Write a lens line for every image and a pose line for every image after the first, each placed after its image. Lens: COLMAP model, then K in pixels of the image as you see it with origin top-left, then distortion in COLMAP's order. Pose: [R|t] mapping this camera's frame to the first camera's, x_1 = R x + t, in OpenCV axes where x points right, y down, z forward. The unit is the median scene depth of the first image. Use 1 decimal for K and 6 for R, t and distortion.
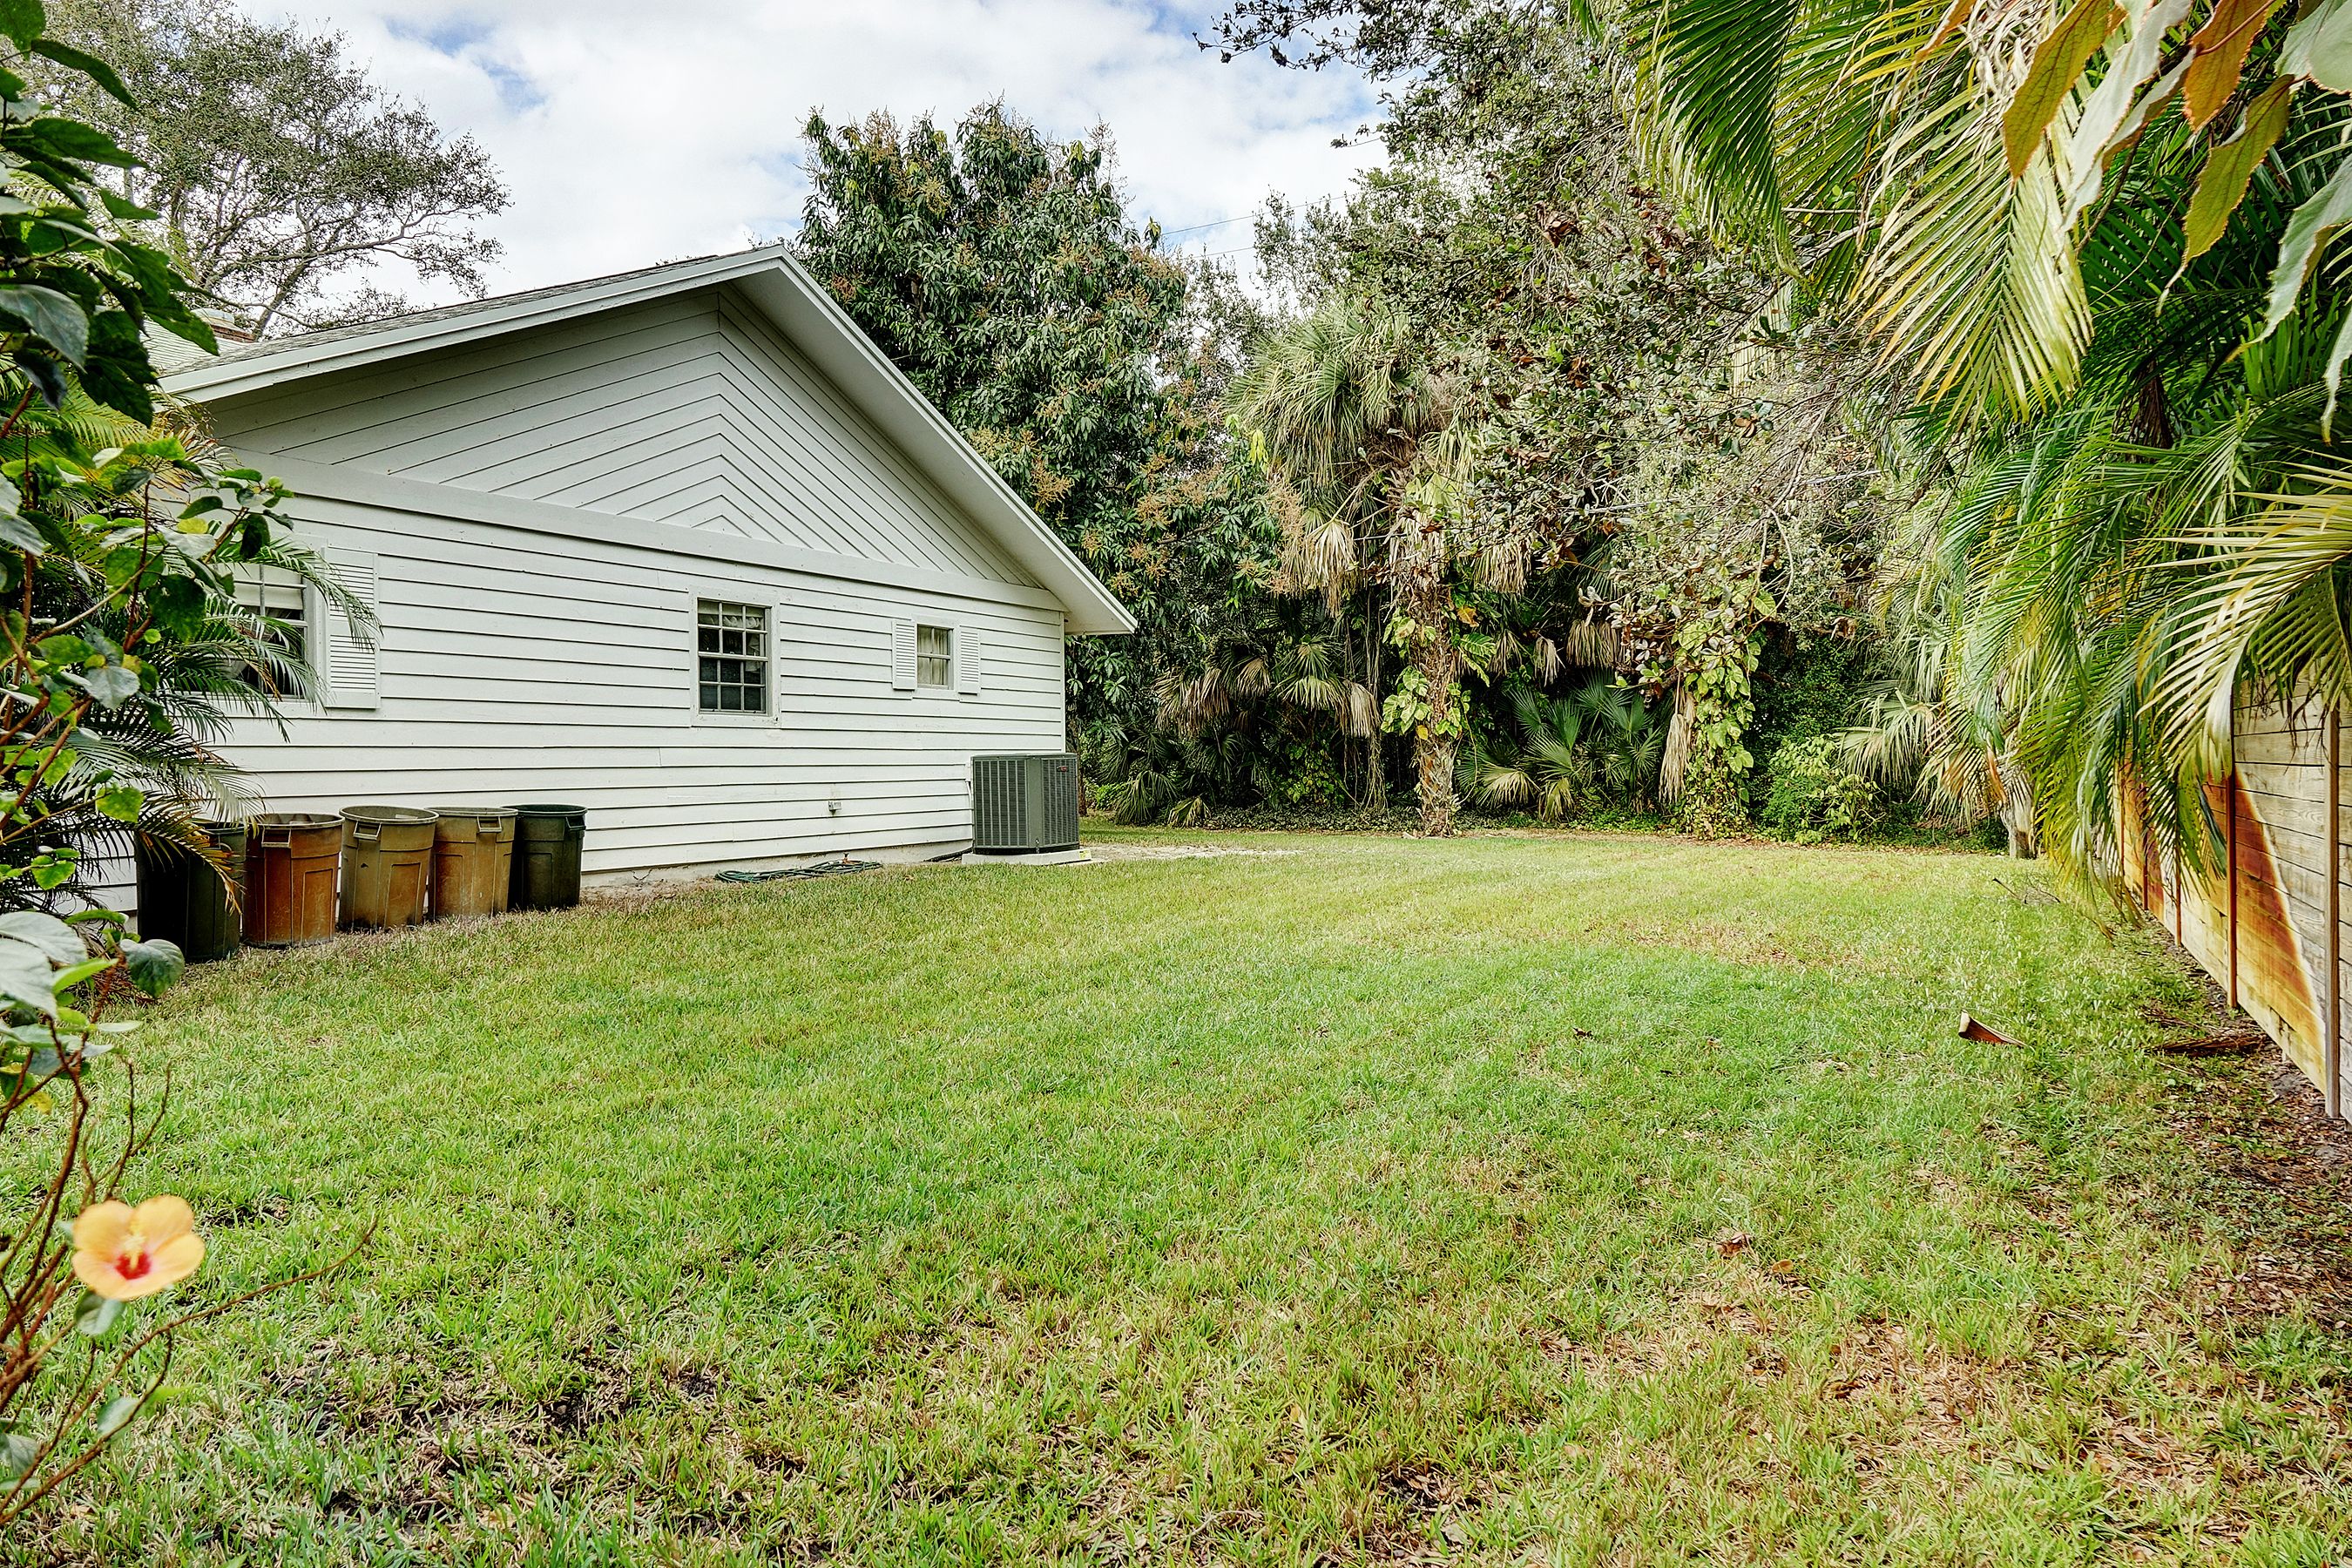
lens RADIAL K [[1611.1, 0, 1176.0], [0, 1611.1, 784.0], [0, 0, 1]] dist [0.005660, 0.001048]
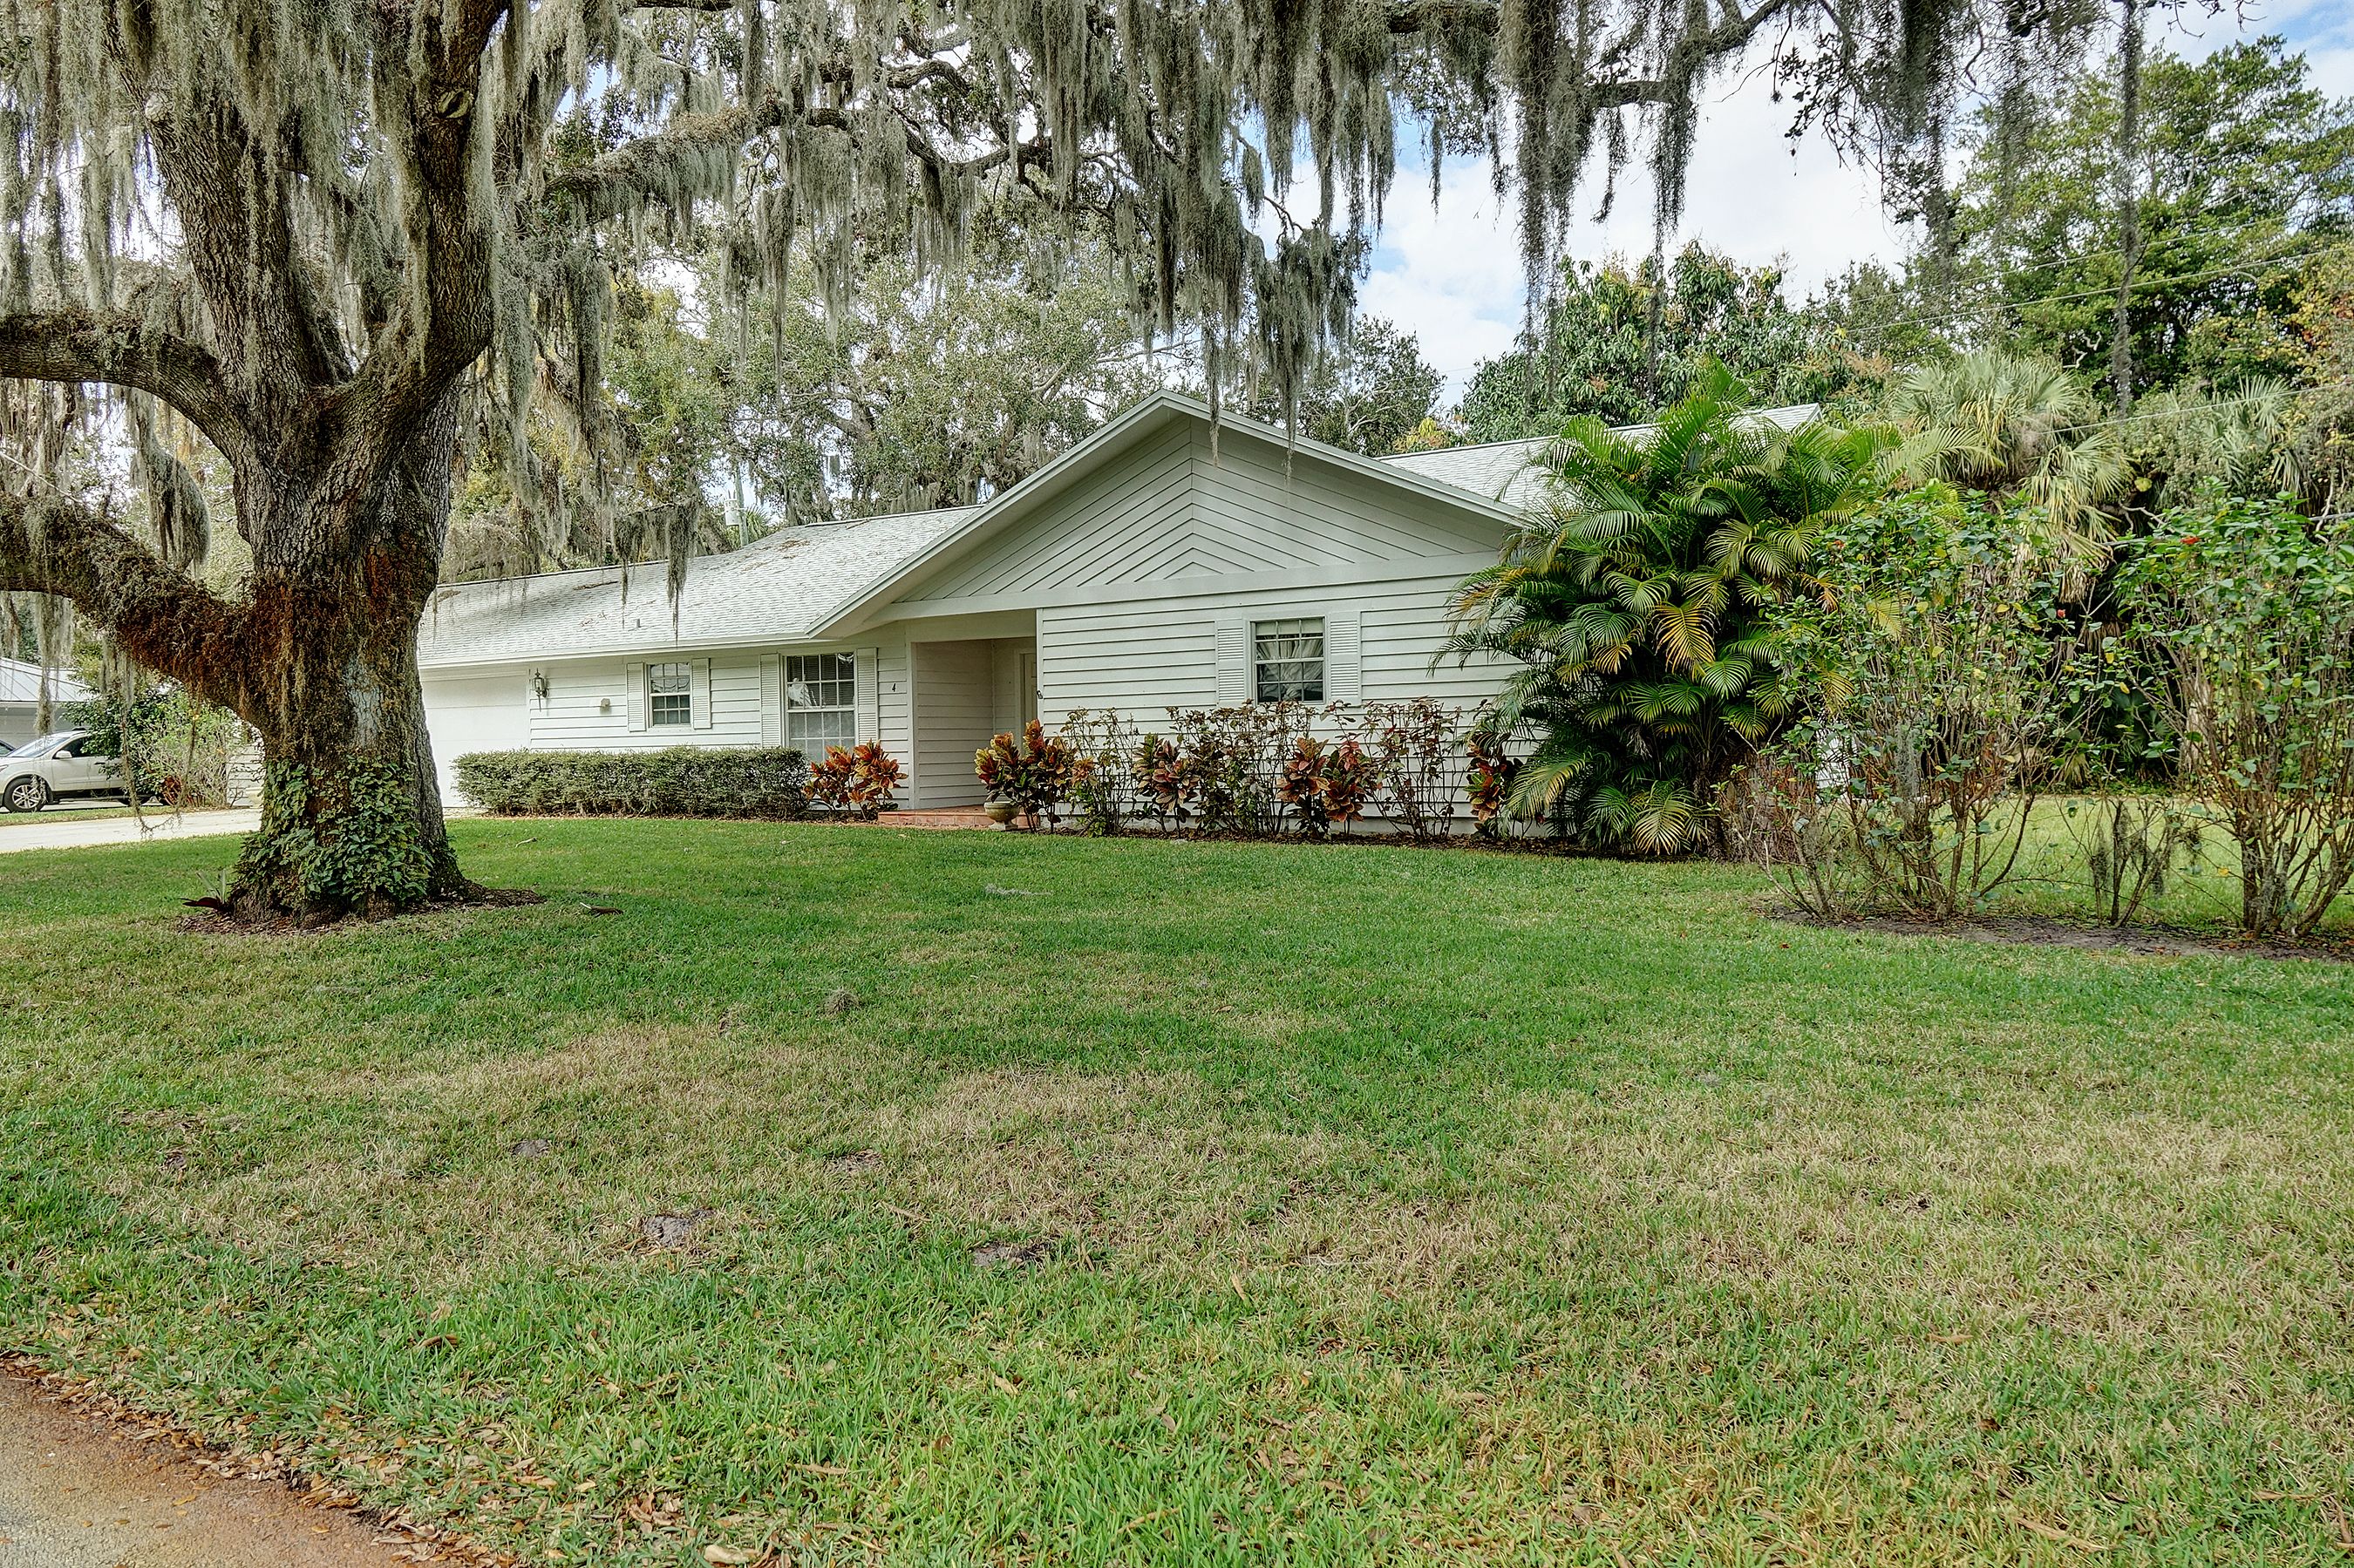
lens RADIAL K [[1617.6, 0, 1177.0], [0, 1617.6, 784.0], [0, 0, 1]] dist [0.002237, 0.002772]
pose [[0.994234, -0.000793, -0.107227, -0.333919], [0.001649, 0.999967, 0.007894, 0.010404], [0.107217, -0.008025, 0.994203, -0.307044]]
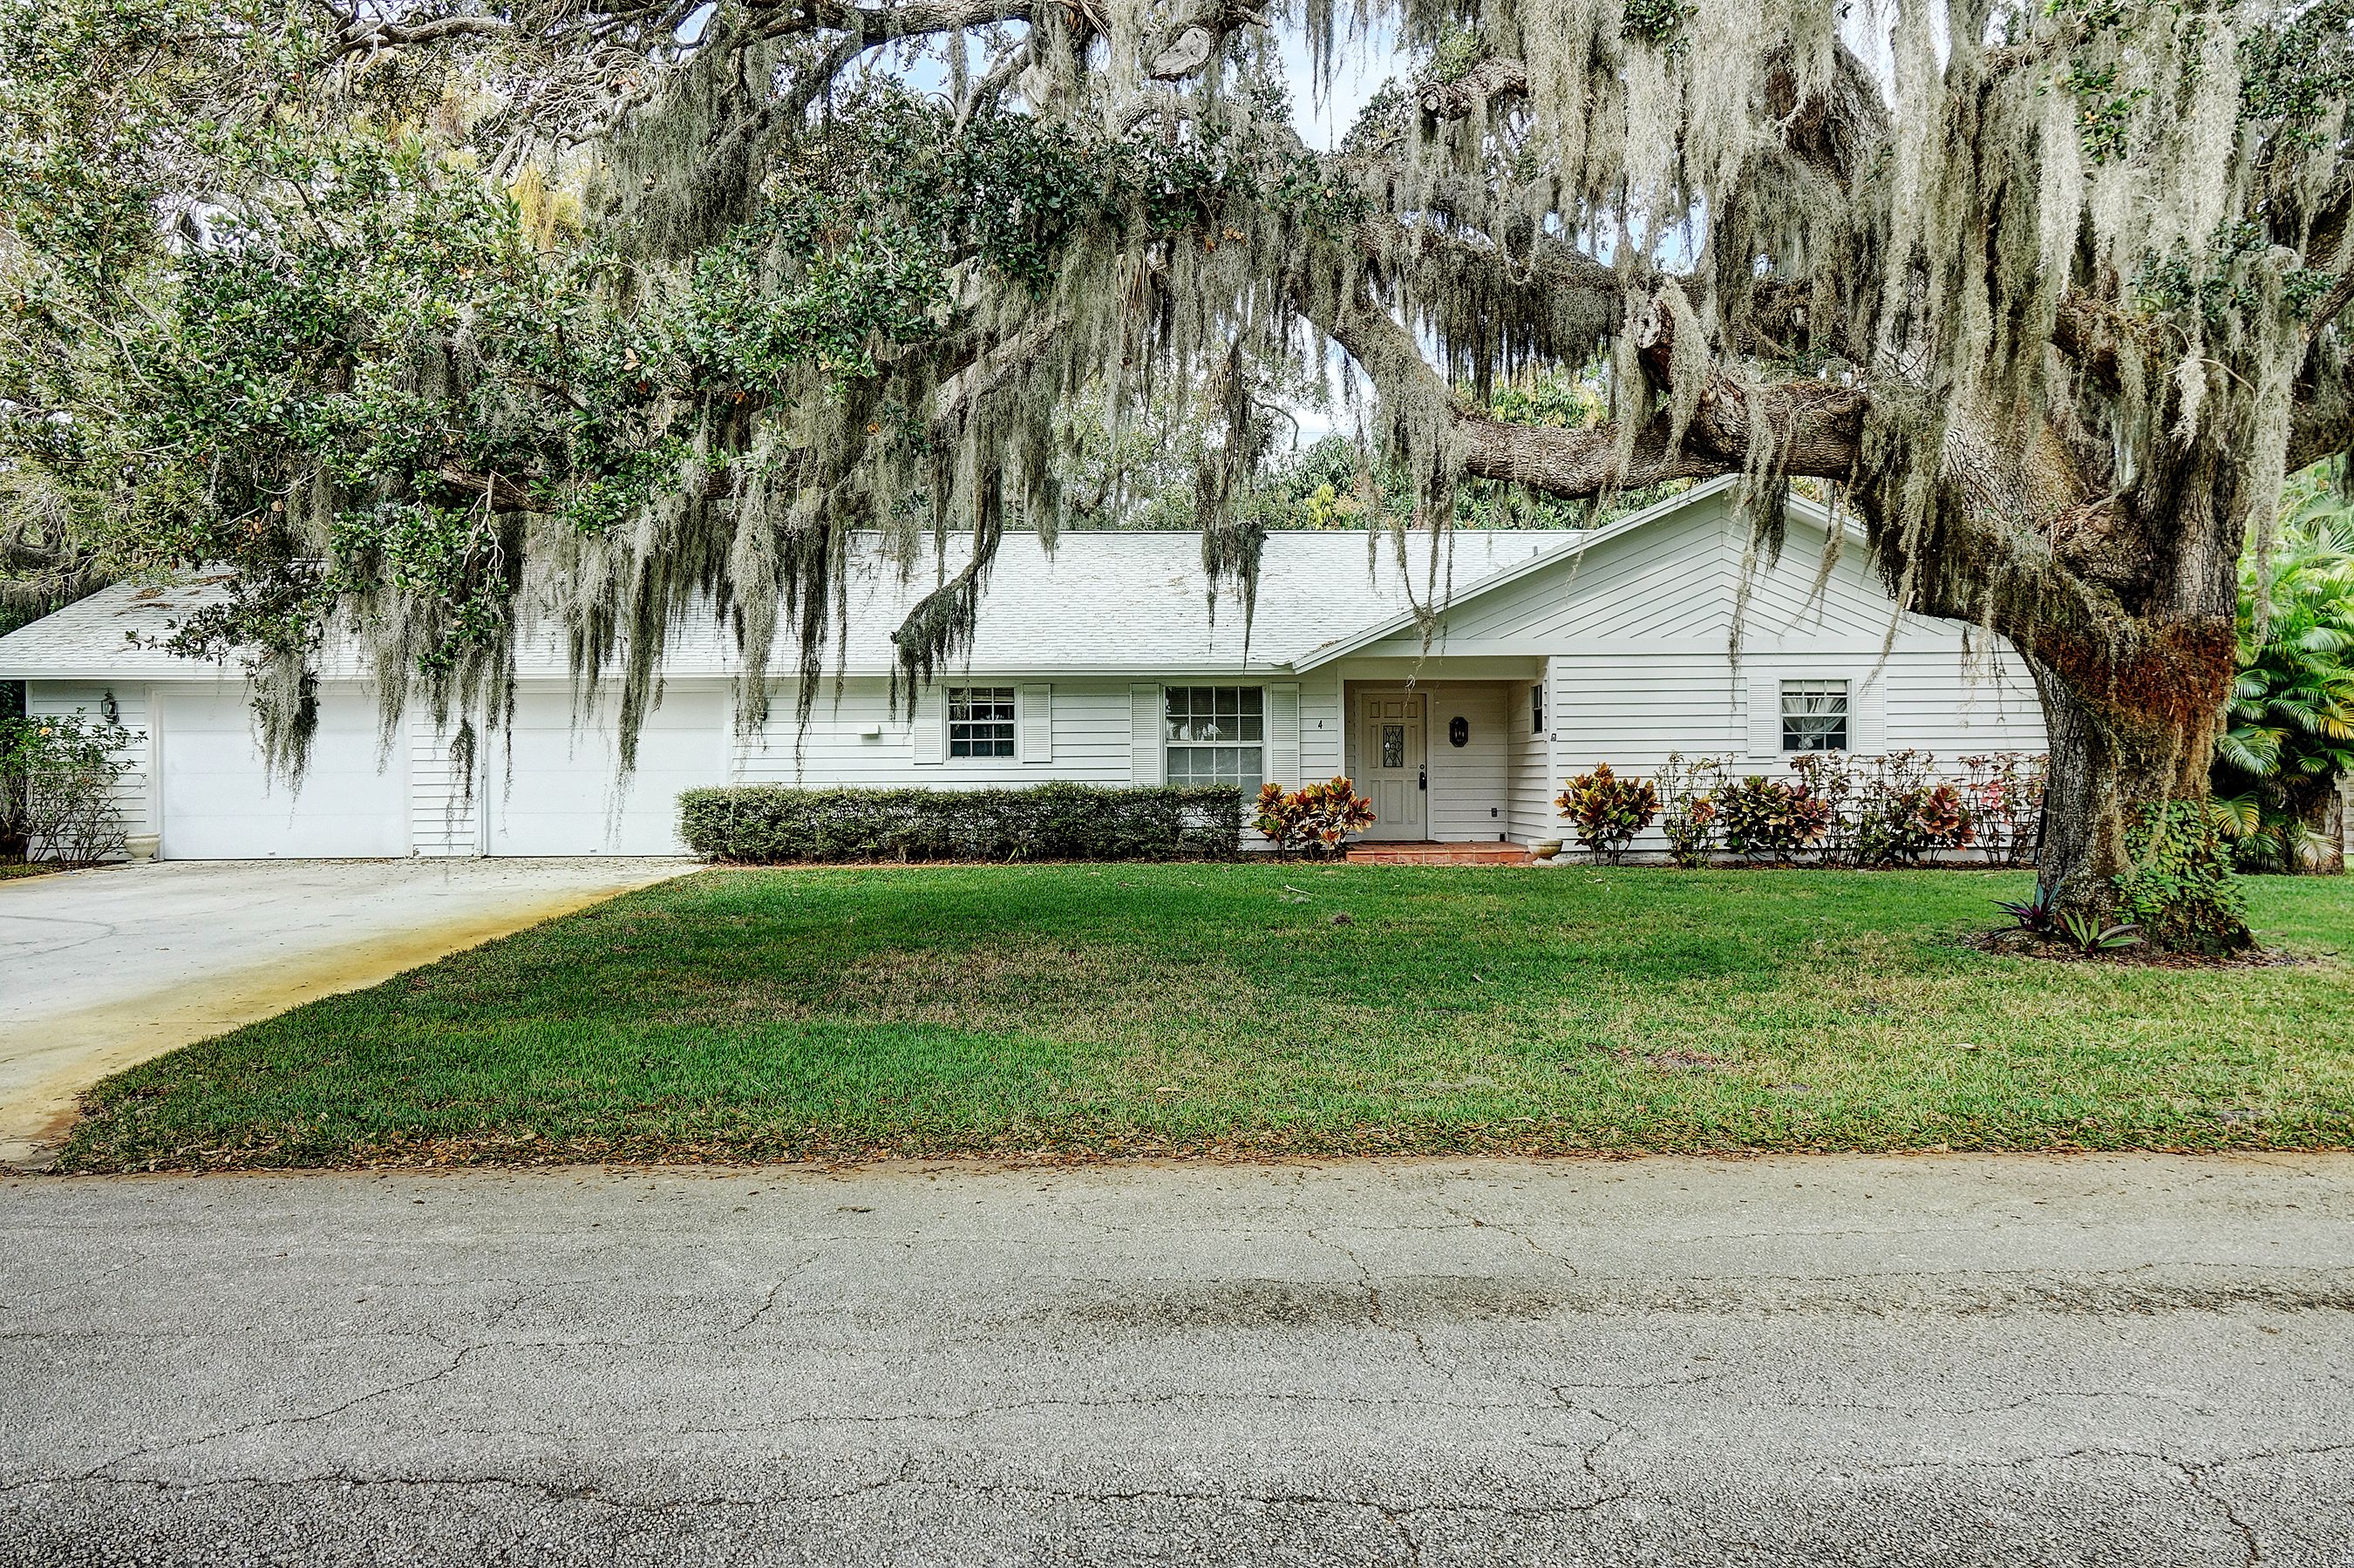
lens RADIAL K [[1617.6, 0, 1177.0], [0, 1617.6, 784.0], [0, 0, 1]] dist [0.002237, 0.002772]
pose [[0.883037, 0.003710, 0.469288, -0.979697], [0.003421, 0.999891, -0.014343, 0.008877], [-0.469290, 0.014271, 0.882929, -0.189652]]
